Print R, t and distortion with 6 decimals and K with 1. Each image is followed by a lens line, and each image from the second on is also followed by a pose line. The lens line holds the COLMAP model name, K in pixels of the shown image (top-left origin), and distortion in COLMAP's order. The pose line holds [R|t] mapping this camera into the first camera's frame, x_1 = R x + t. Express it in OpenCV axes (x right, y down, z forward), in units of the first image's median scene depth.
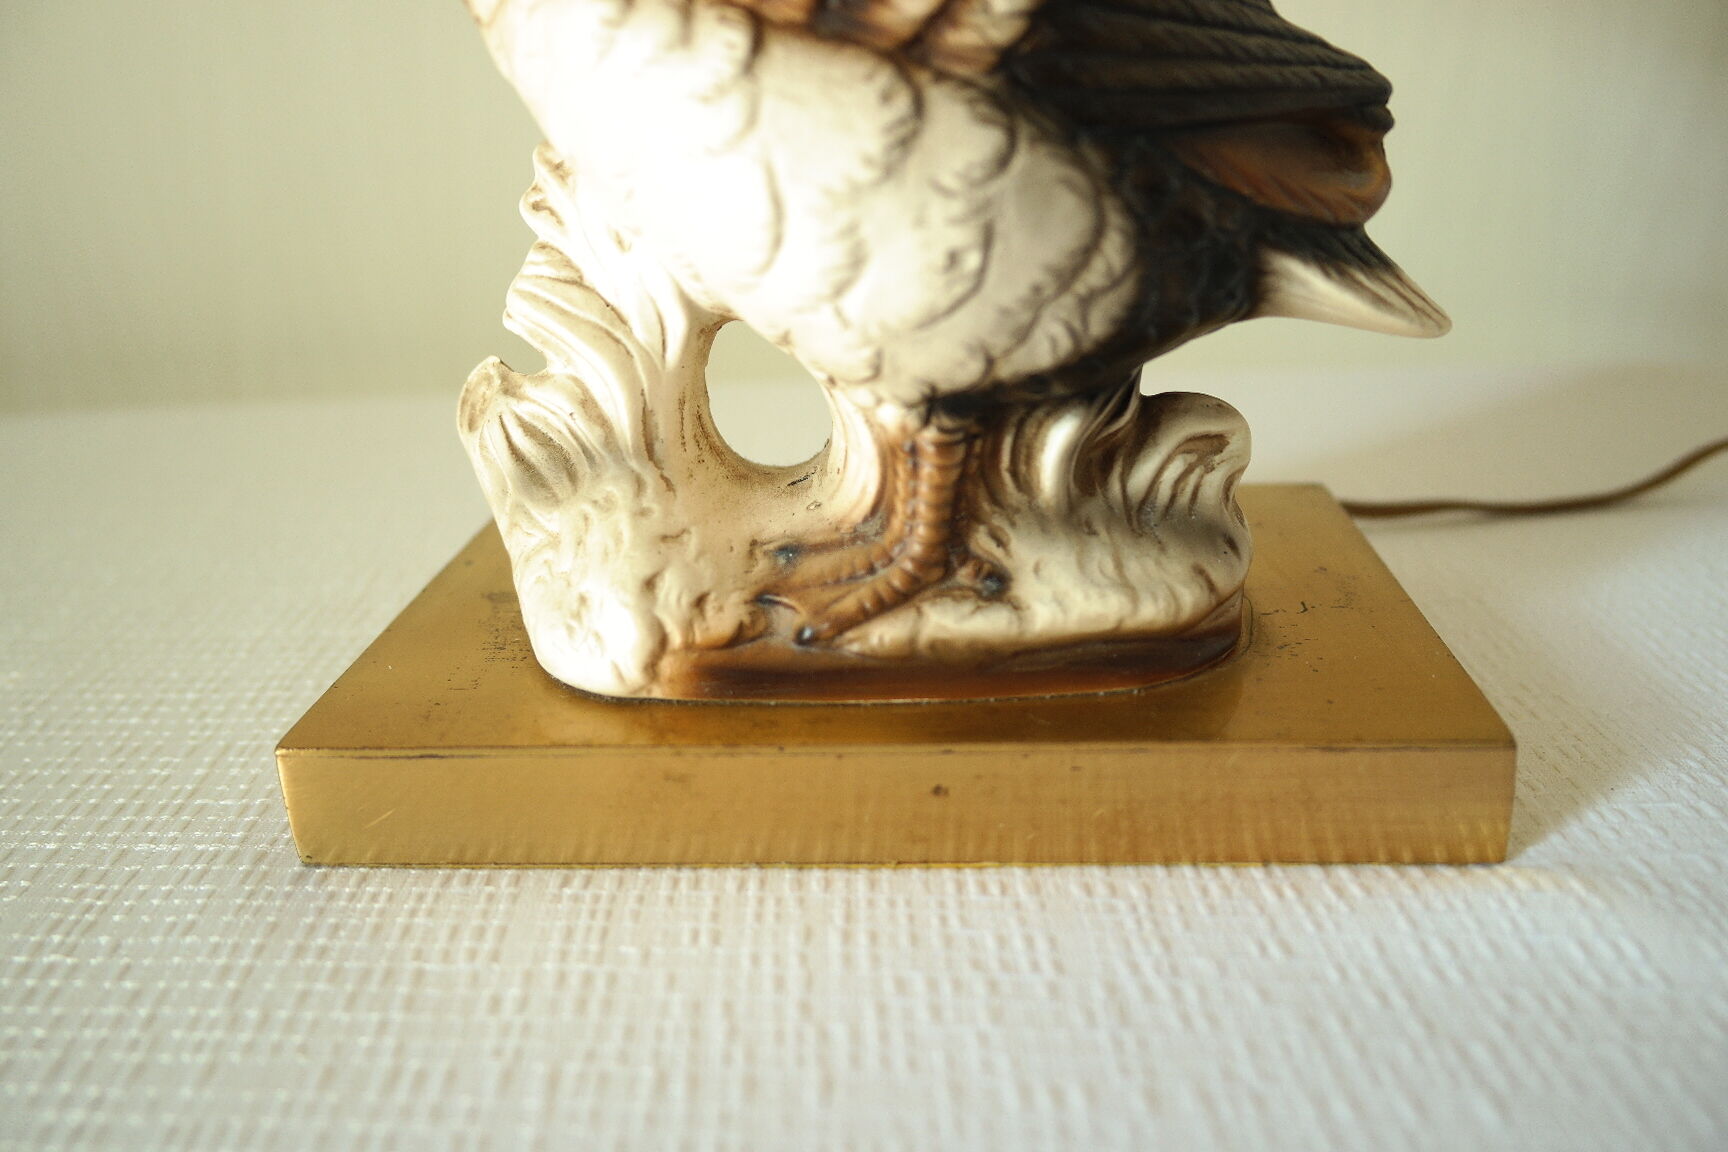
lens RADIAL K [[1406.2, 0, 864.0], [0, 1406.2, 576.0], [0, 0, 1]] dist [-0.021186, -0.006575]
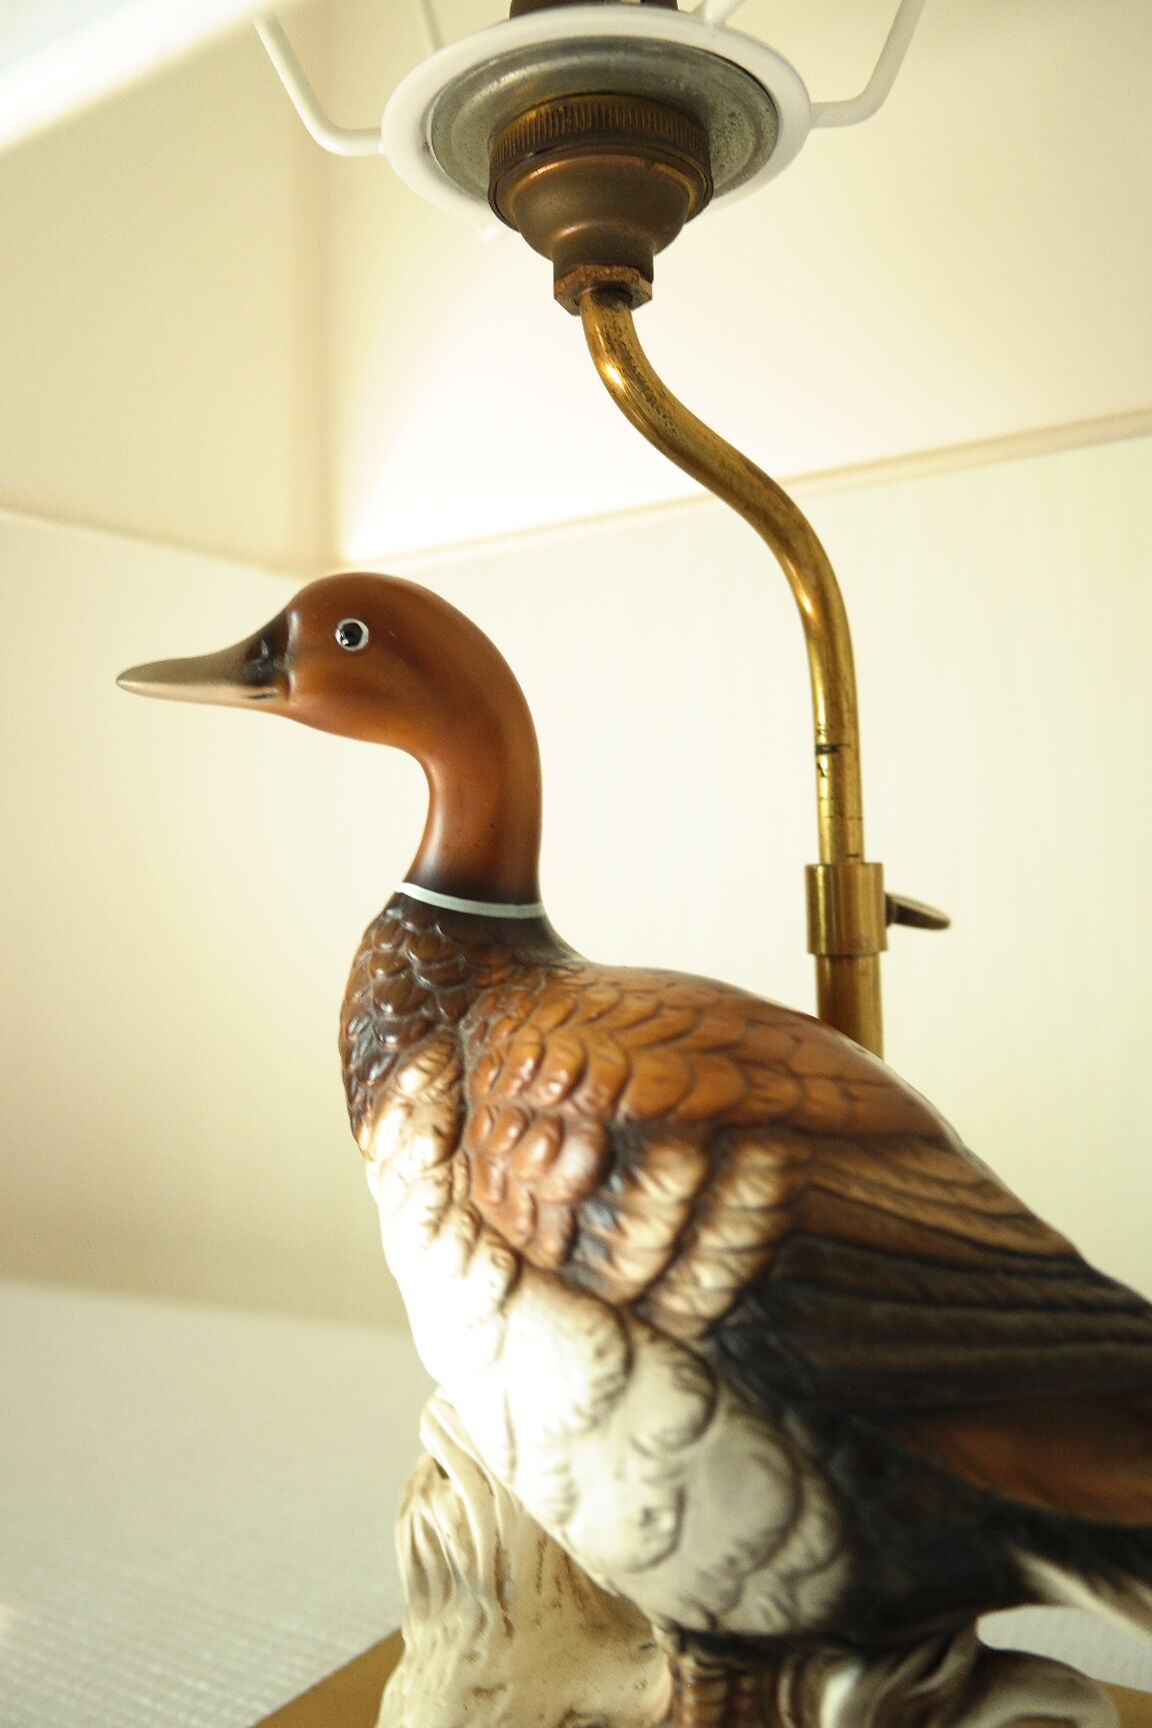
lens RADIAL K [[1406.2, 0, 576.0], [0, 1406.2, 864.0], [0, 0, 1]] dist [-0.021186, -0.006575]
pose [[0.870608, -0.012702, -0.491813, 0.519802], [-0.177279, 0.924411, -0.337694, -0.306006], [0.458926, 0.381187, 0.802548, -0.036319]]
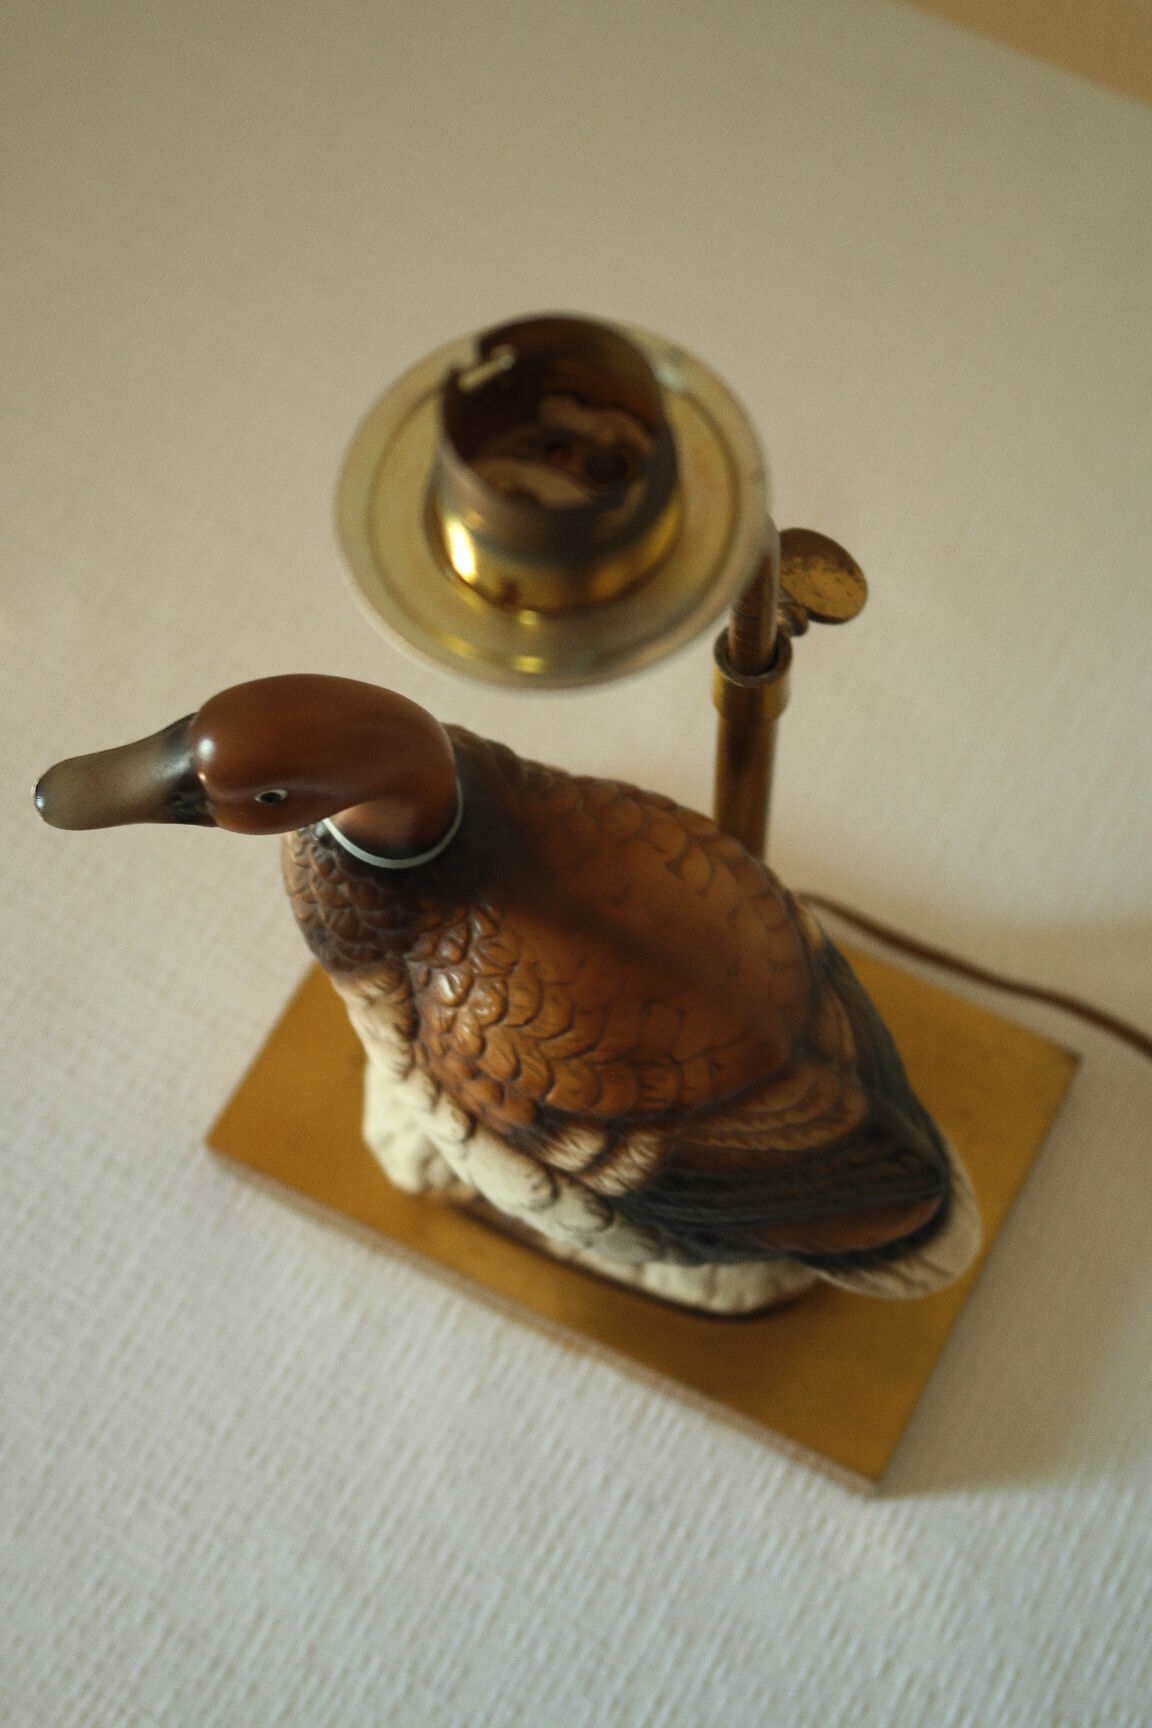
lens RADIAL K [[2567.9, 0, 576.0], [0, 2567.9, 864.0], [0, 0, 1]] dist [-0.011228, -0.005168]
pose [[0.906326, 0.386430, -0.171013, 0.404748], [-0.152077, 0.675839, 0.721190, -2.635028], [0.394267, -0.627625, 0.671297, -0.718903]]
